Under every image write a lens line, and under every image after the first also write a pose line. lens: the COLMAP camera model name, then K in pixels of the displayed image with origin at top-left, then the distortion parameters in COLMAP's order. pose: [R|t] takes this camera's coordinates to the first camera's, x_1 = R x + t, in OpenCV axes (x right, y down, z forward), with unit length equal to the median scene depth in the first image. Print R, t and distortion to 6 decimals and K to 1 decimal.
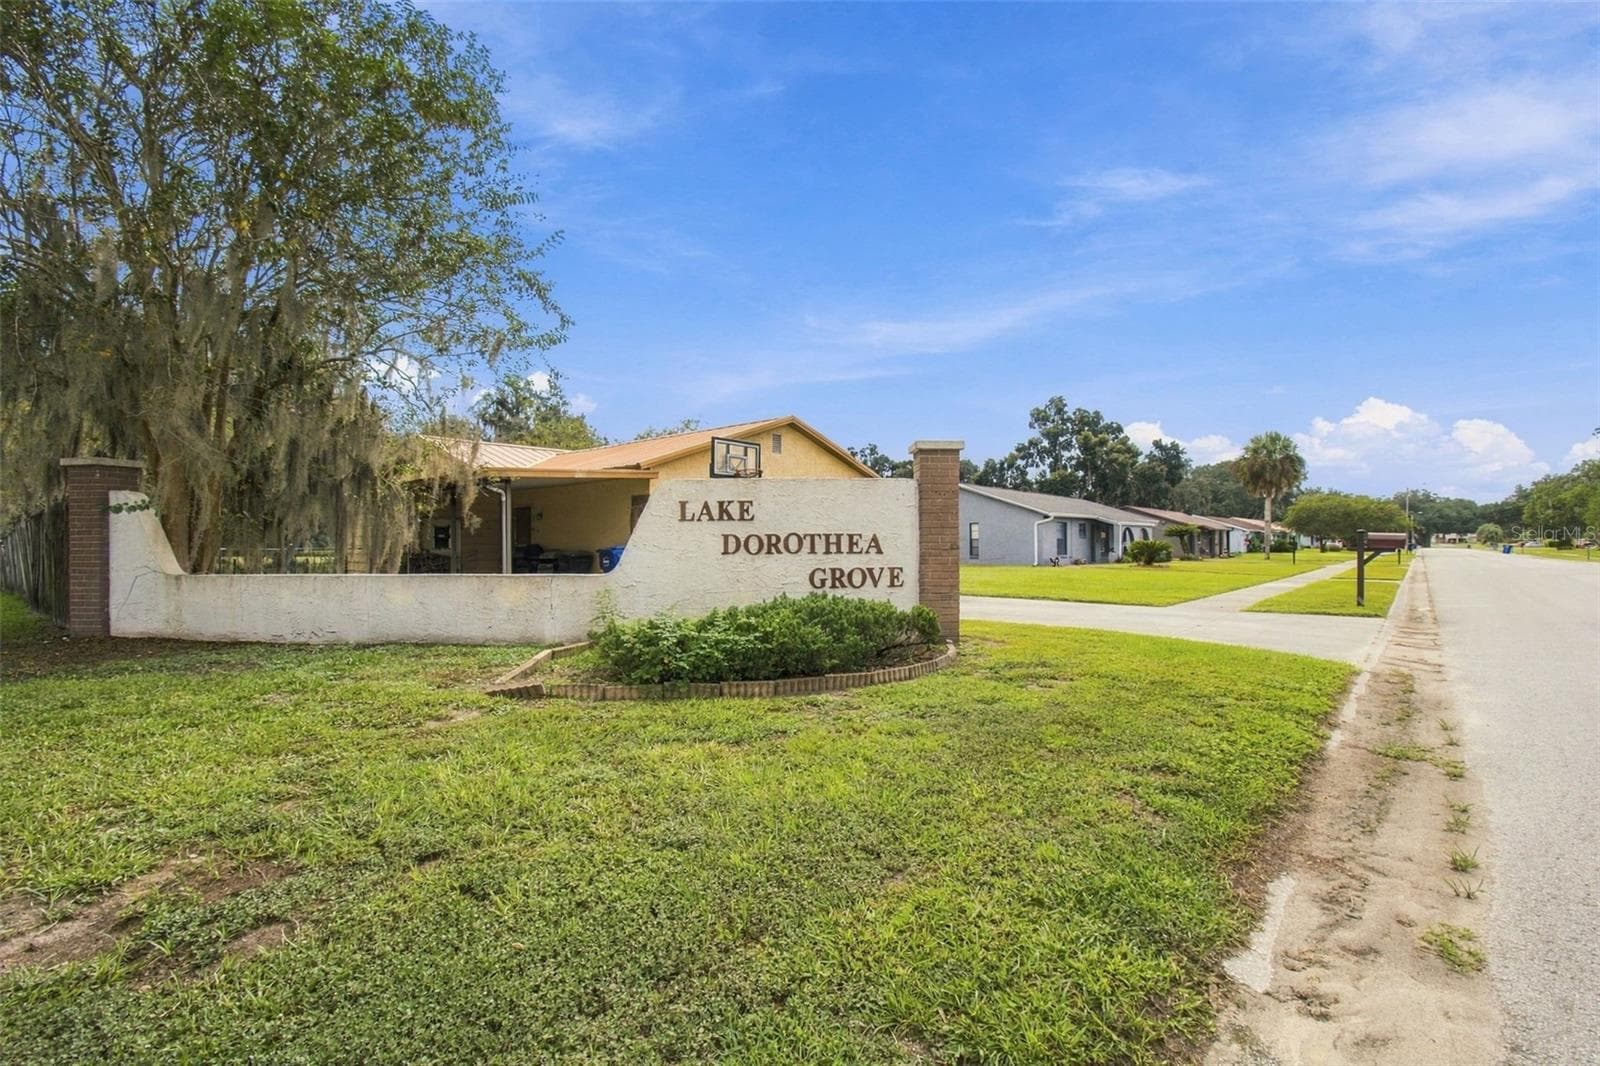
lens RADIAL K [[709.5, 0, 801.5], [0, 709.5, 537.9], [0, 0, 1]] dist [0.000714, -0.000051]
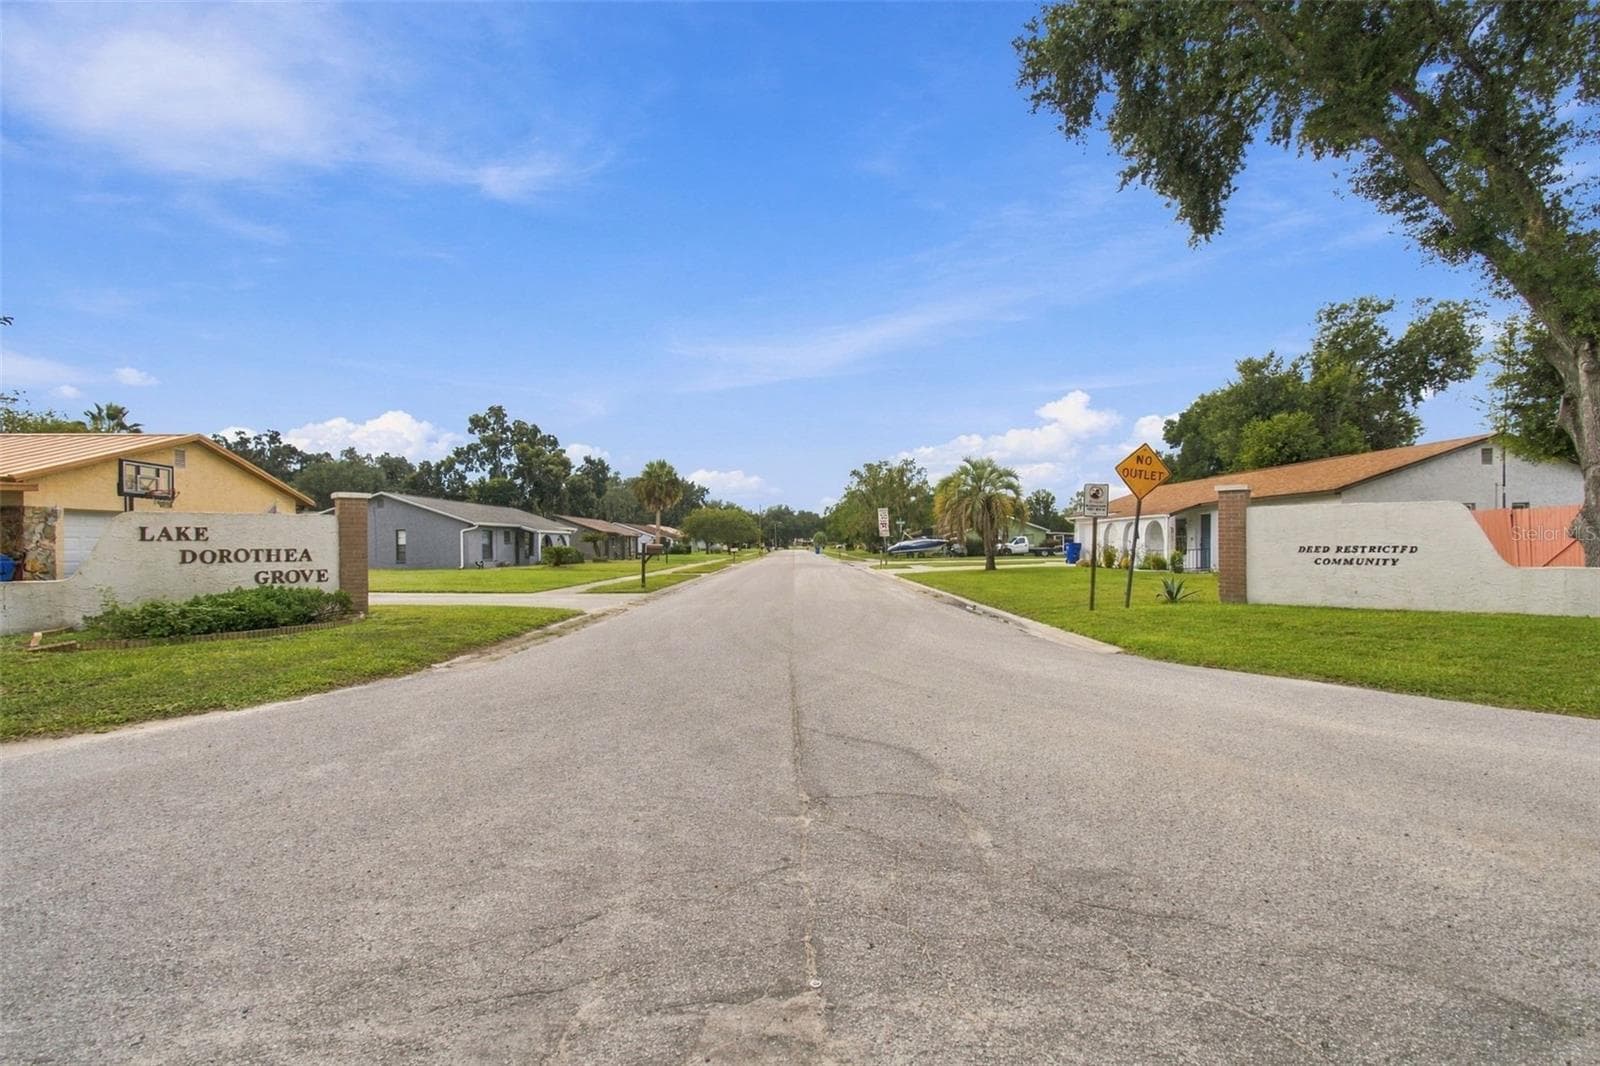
lens RADIAL K [[709.5, 0, 801.4], [0, 709.5, 542.1], [0, 0, 1]] dist [0.000714, -0.000051]
pose [[0.737341, -0.002125, 0.675517, -0.031311], [0.001496, 0.999998, 0.001513, -0.004310], [-0.675519, -0.000105, 0.737343, -0.188956]]
